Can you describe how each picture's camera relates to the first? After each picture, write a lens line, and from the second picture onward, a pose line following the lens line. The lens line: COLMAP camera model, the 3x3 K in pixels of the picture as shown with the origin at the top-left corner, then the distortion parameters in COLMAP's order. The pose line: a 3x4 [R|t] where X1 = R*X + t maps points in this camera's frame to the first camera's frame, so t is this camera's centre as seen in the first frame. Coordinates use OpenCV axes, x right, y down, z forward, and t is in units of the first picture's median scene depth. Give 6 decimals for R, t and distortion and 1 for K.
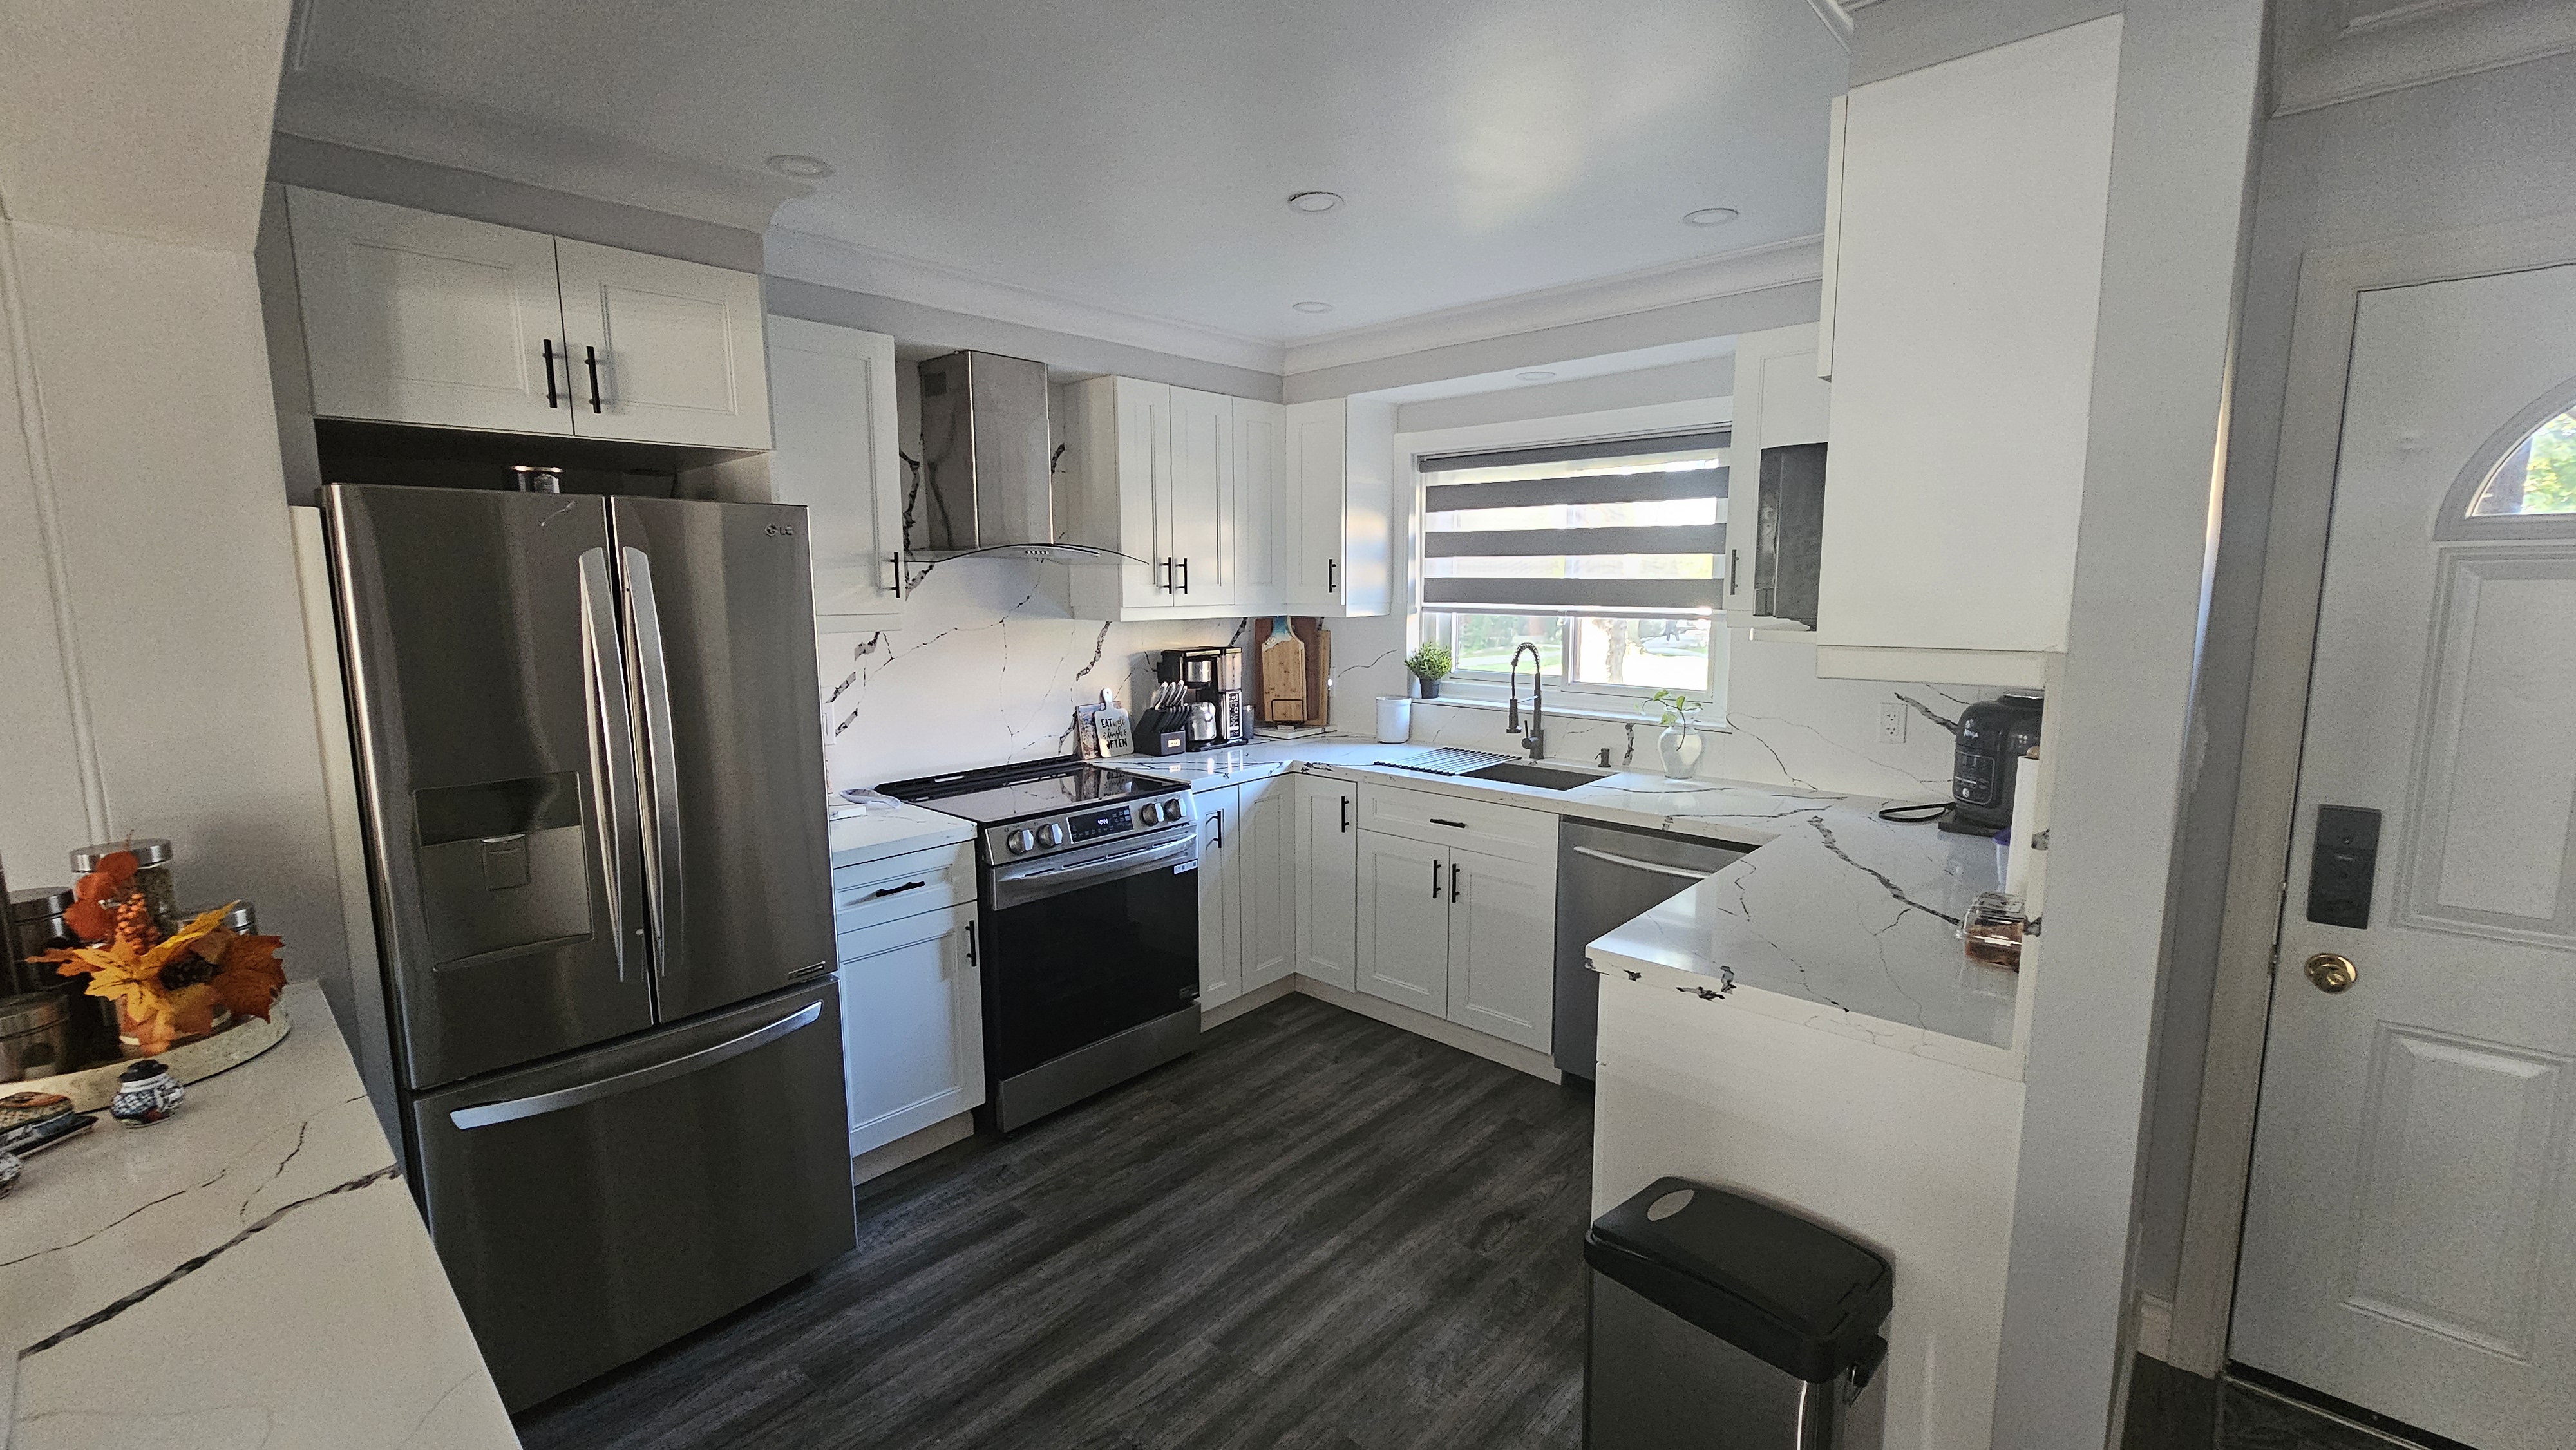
lens RADIAL K [[1046.8, 0, 1291.2], [0, 1046.8, 724.8], [0, 0, 1]] dist [0.000632, -0.000002]
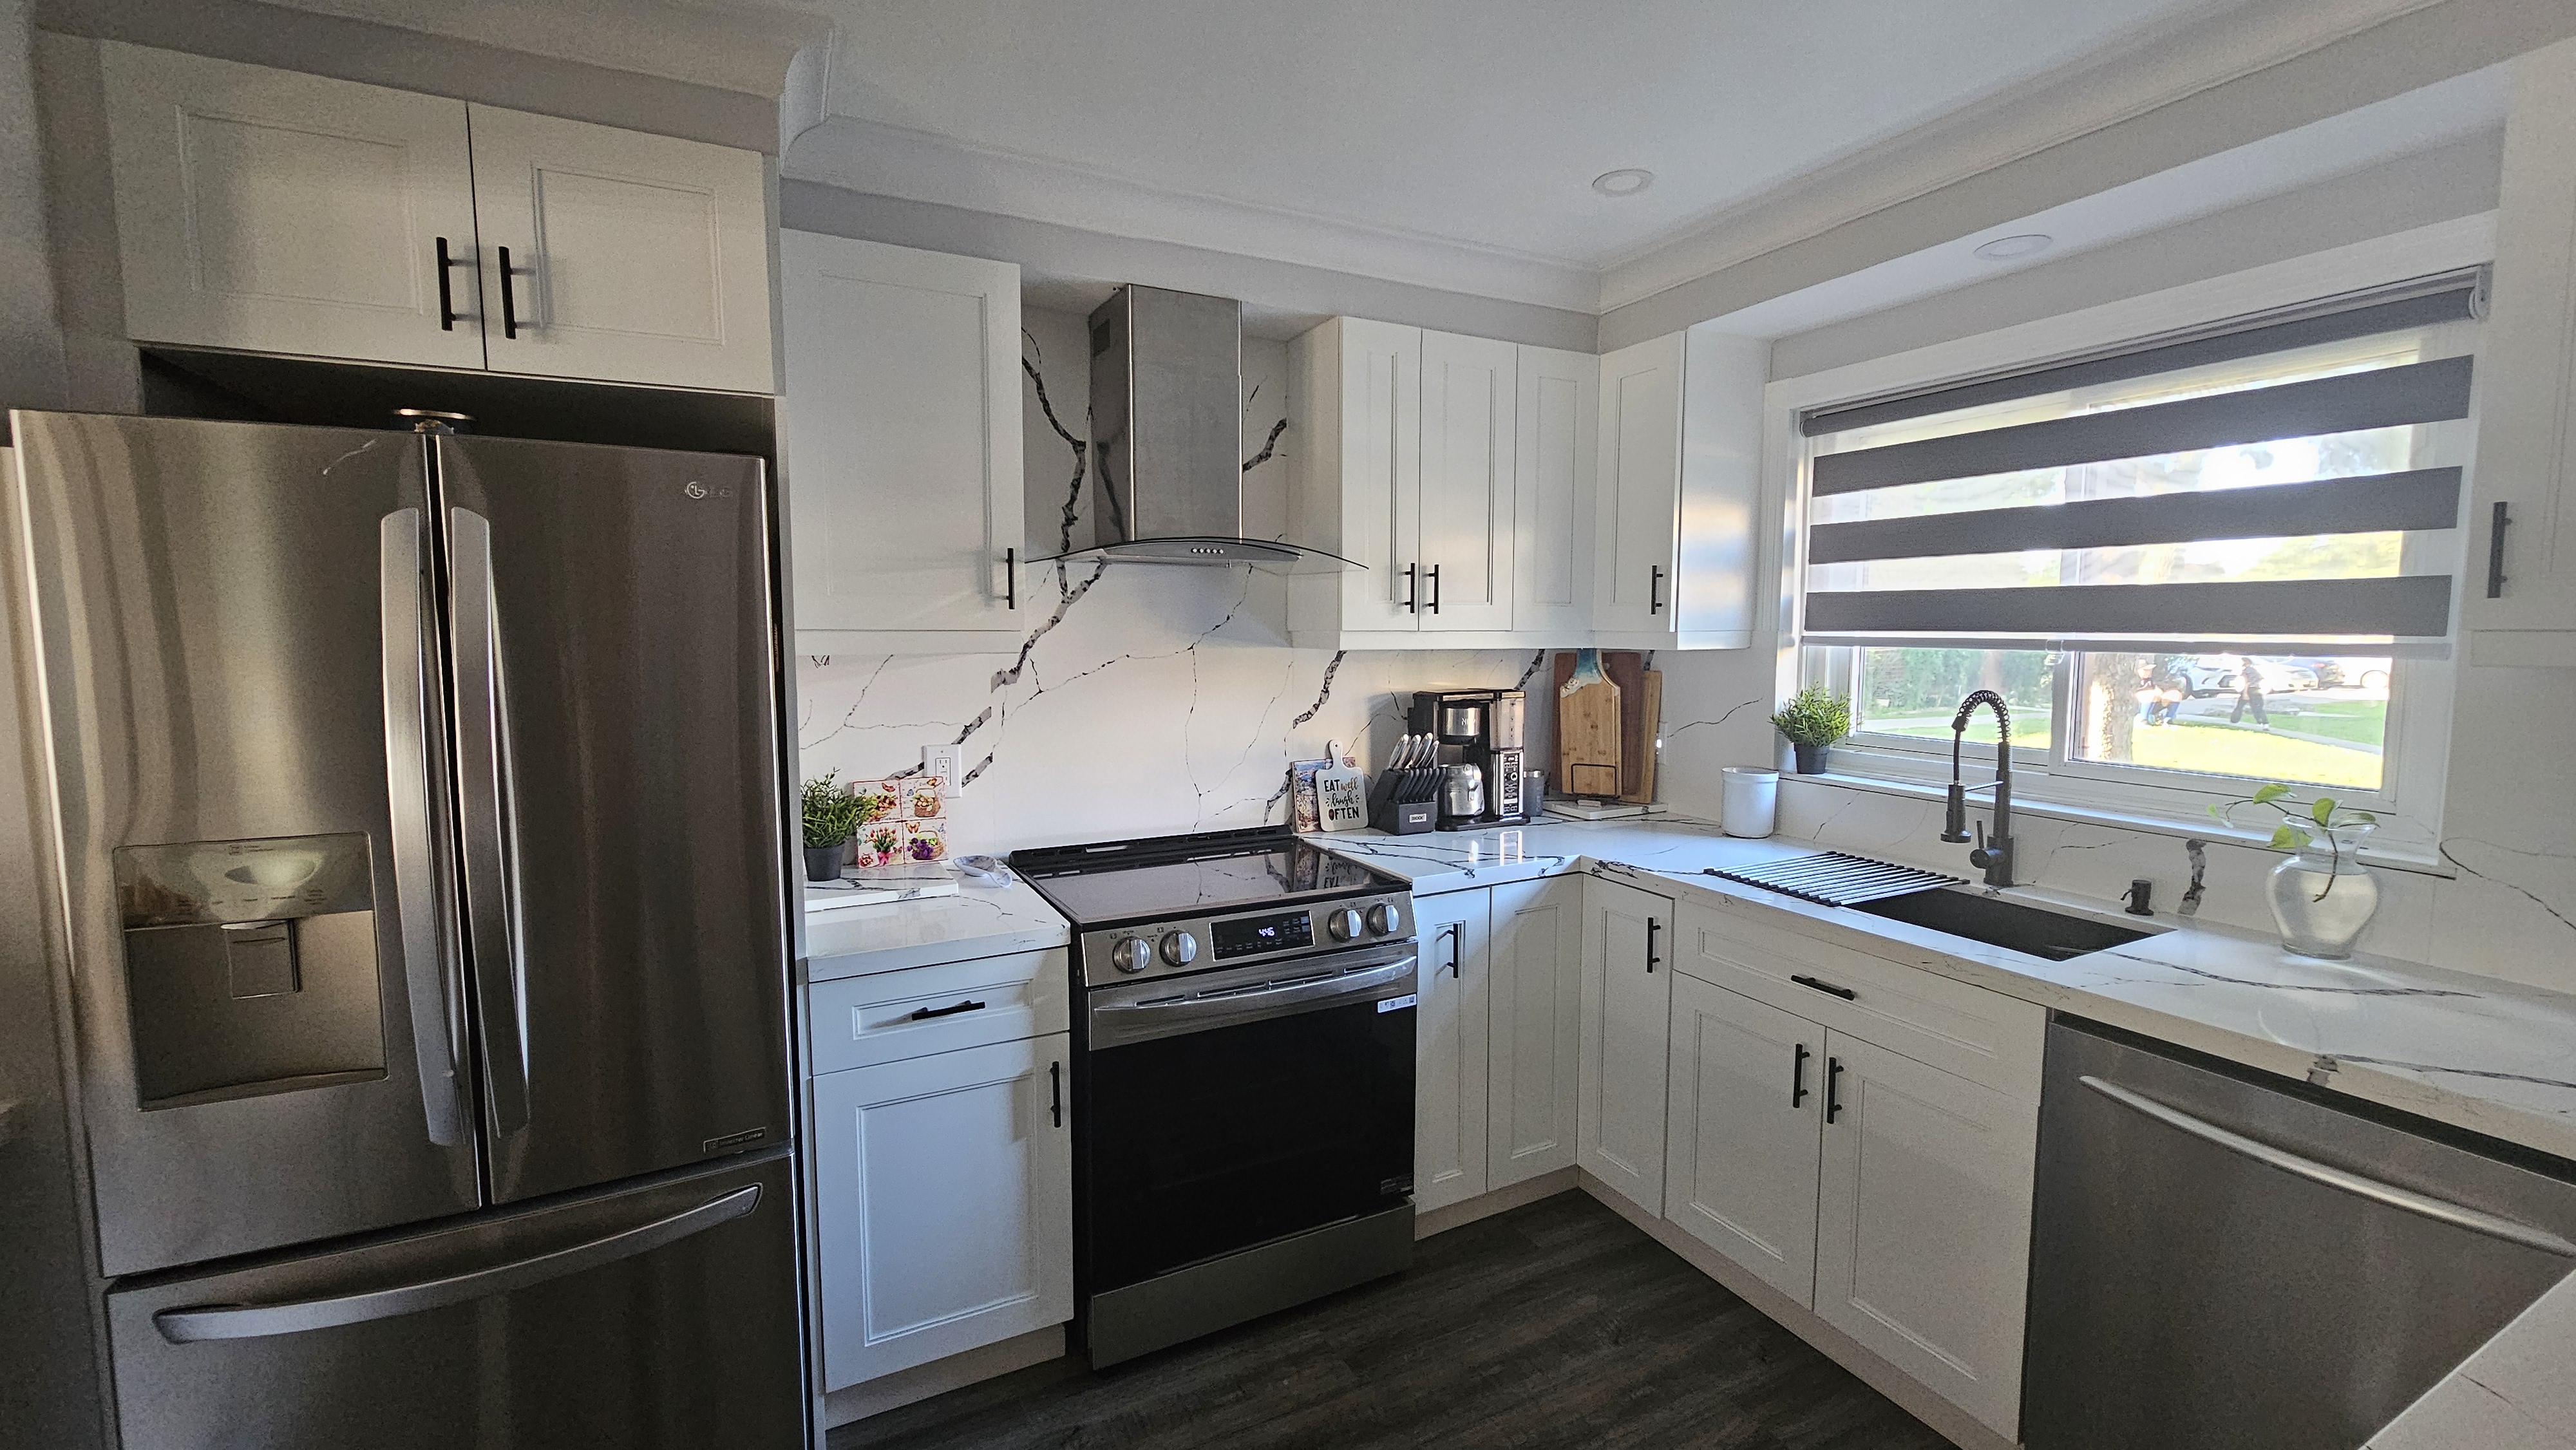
lens RADIAL K [[1046.8, 0, 1291.2], [0, 1046.8, 724.8], [0, 0, 1]] dist [0.000632, -0.000002]
pose [[0.935266, 0.035149, -0.352197, 0.064943], [-0.051611, 0.997965, -0.037456, -0.016608], [0.350164, 0.053208, 0.935176, 0.298327]]
